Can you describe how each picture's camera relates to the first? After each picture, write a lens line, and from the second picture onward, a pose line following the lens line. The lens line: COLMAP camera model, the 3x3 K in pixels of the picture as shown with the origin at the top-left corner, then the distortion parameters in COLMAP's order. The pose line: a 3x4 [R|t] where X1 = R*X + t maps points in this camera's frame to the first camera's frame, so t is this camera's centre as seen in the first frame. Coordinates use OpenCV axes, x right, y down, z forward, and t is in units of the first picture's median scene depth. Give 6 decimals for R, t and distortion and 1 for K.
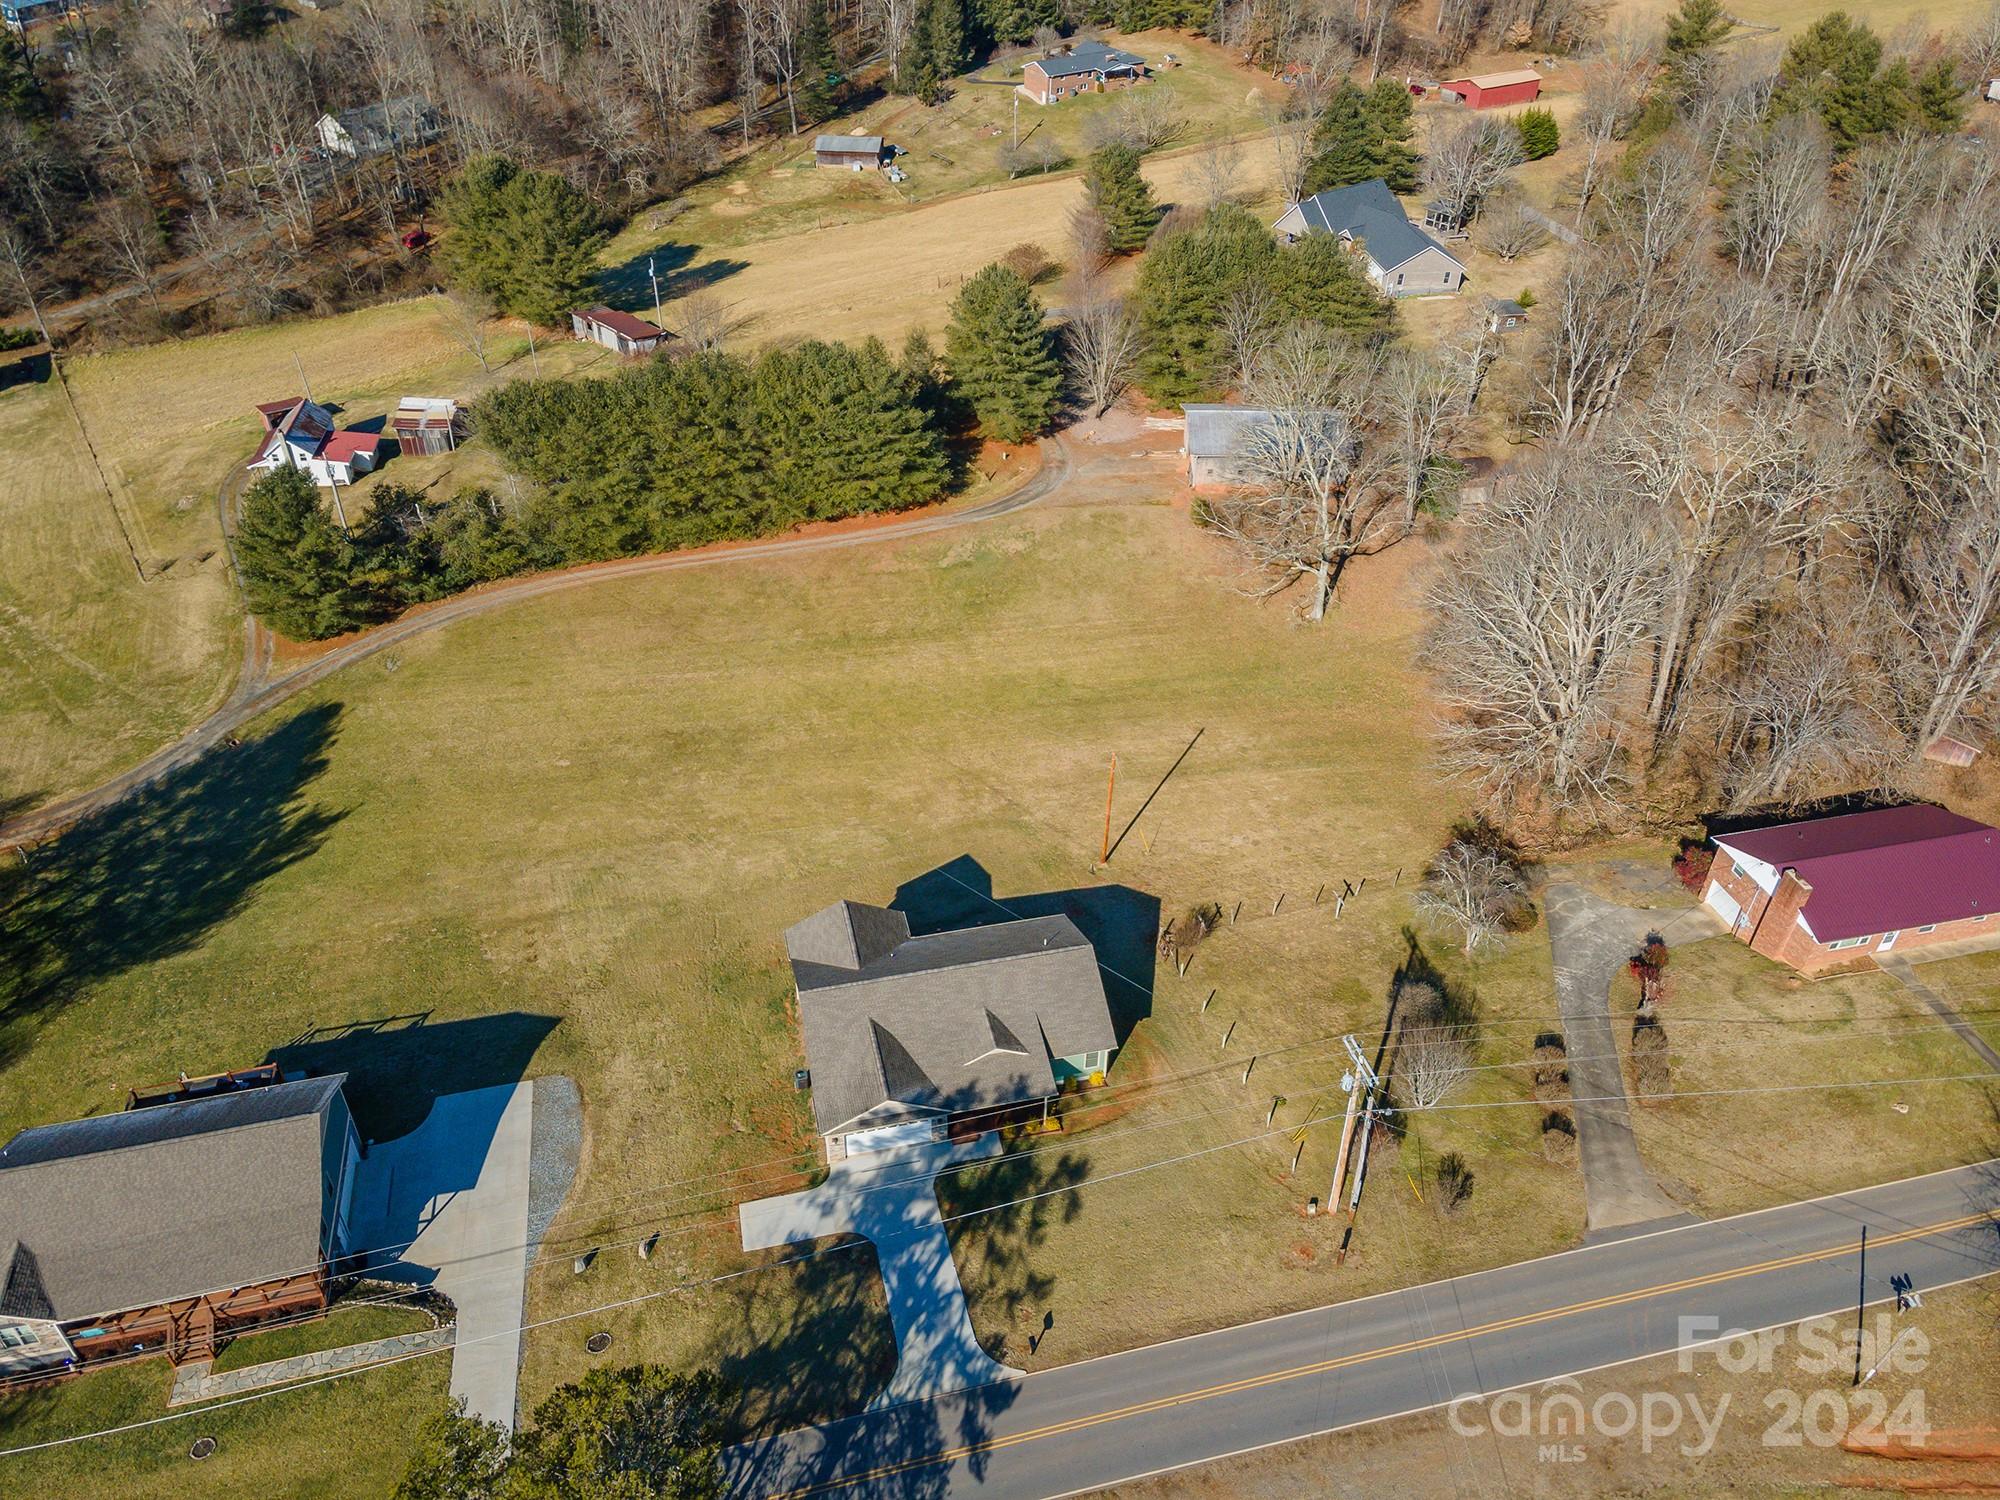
lens RADIAL K [[1458.1, 0, 996.7], [0, 1458.1, 749.9], [0, 0, 1]] dist [0.055406, -0.002622]
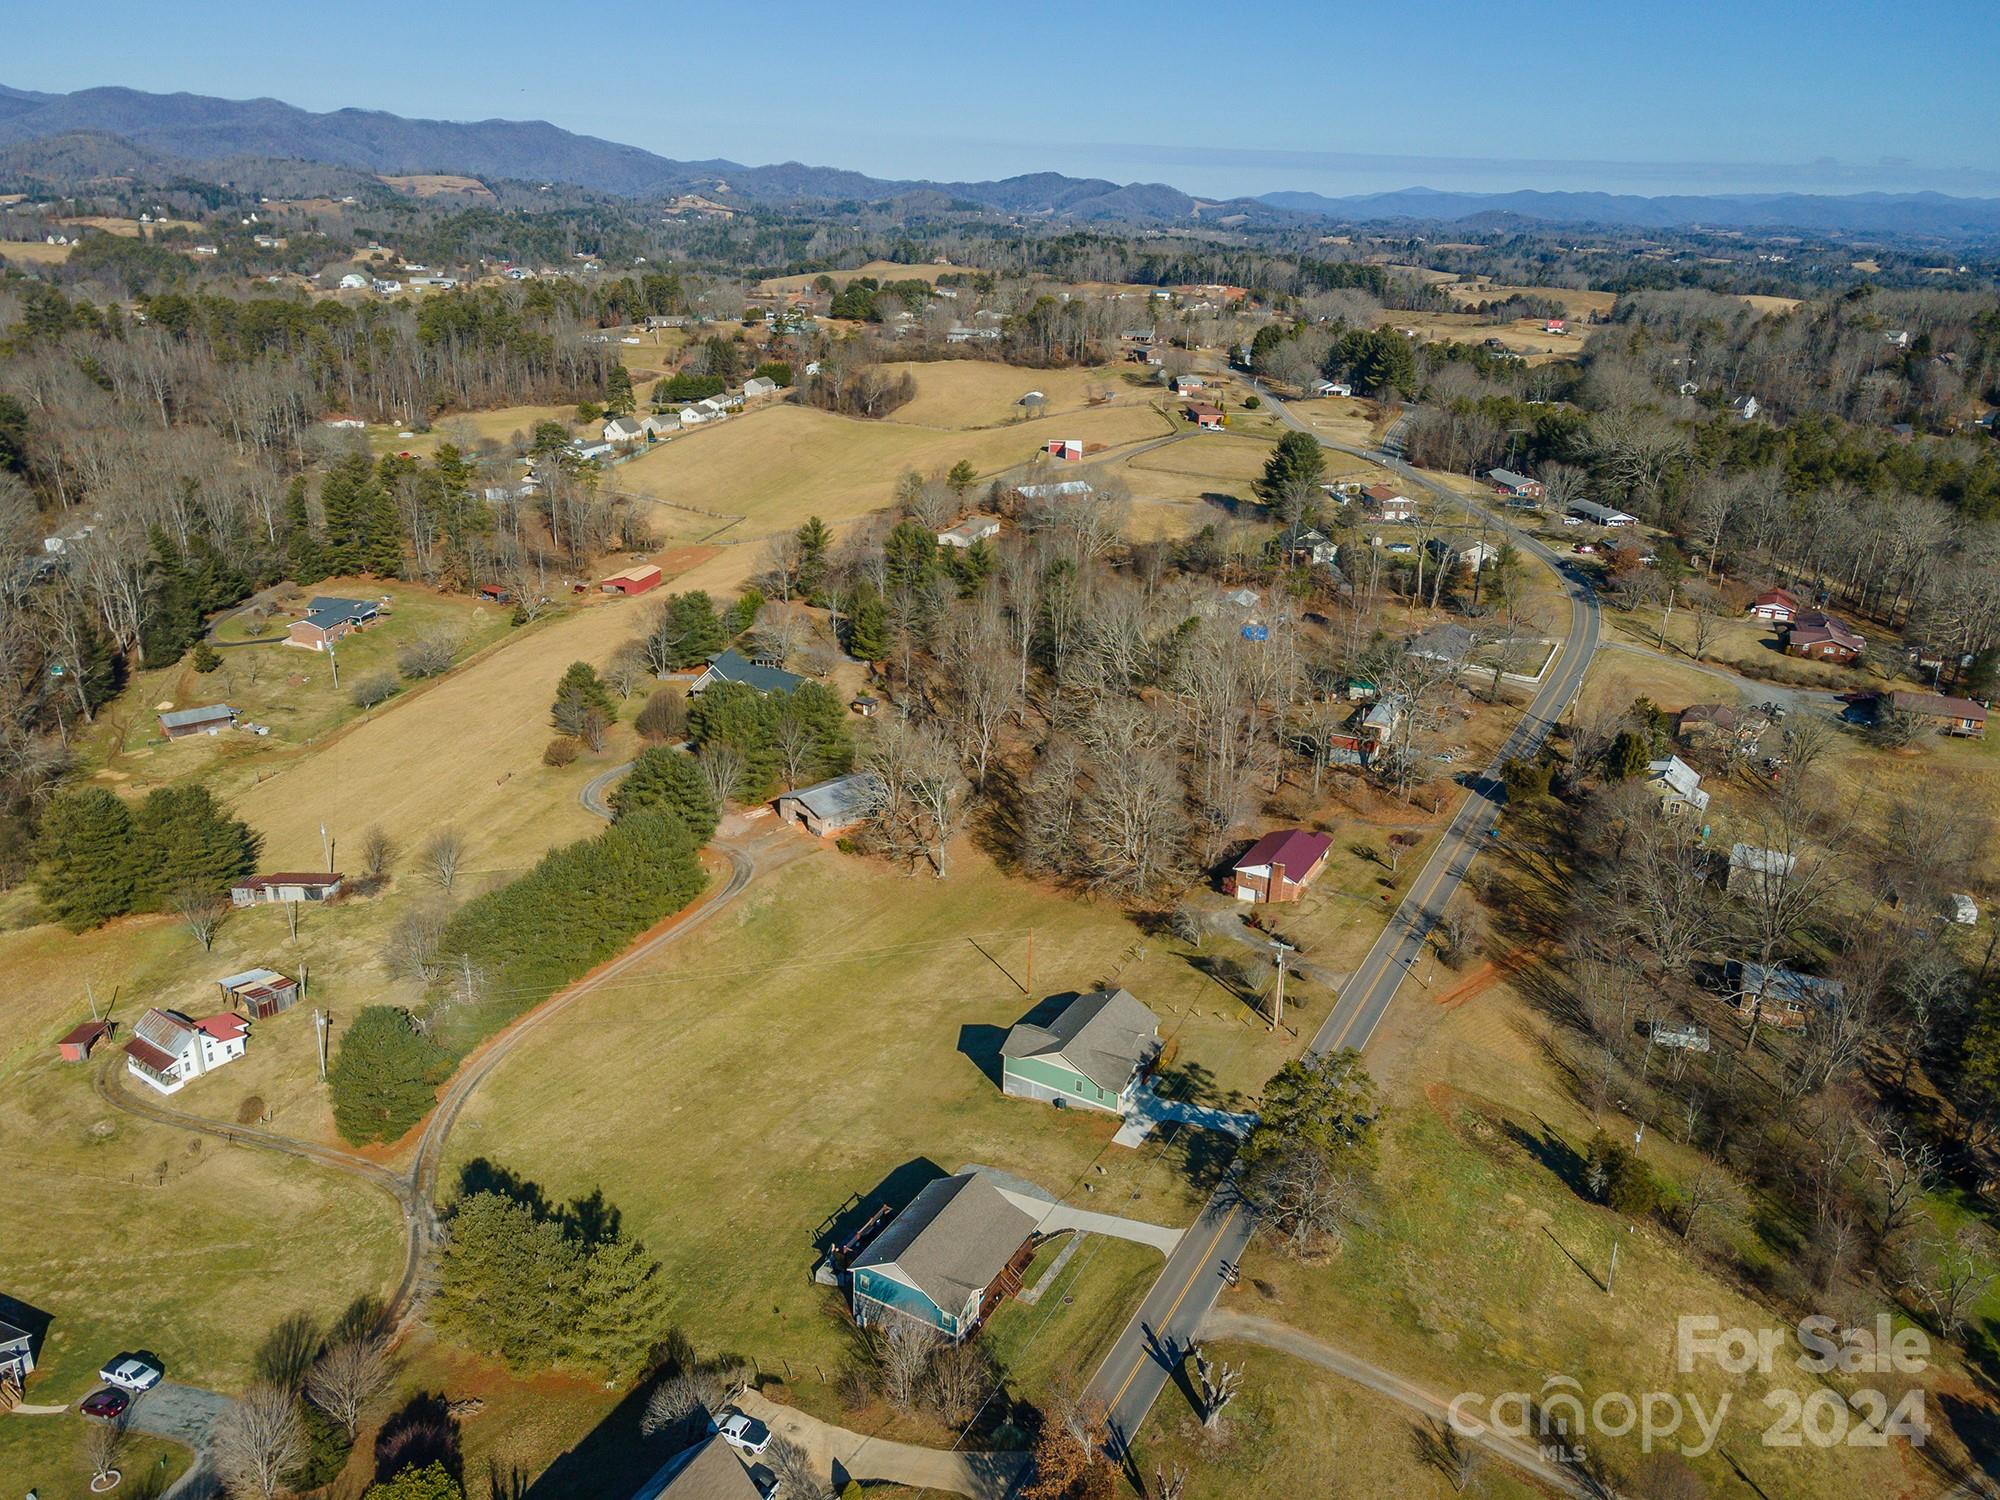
lens RADIAL K [[1458.1, 0, 1004.8], [0, 1458.1, 732.6], [0, 0, 1]] dist [0.055406, -0.002622]
pose [[0.679854, -0.246855, 0.690552, -1.286337], [0.427136, 0.898724, -0.099248, -0.057617], [-0.596115, 0.362434, 0.716441, -0.501342]]
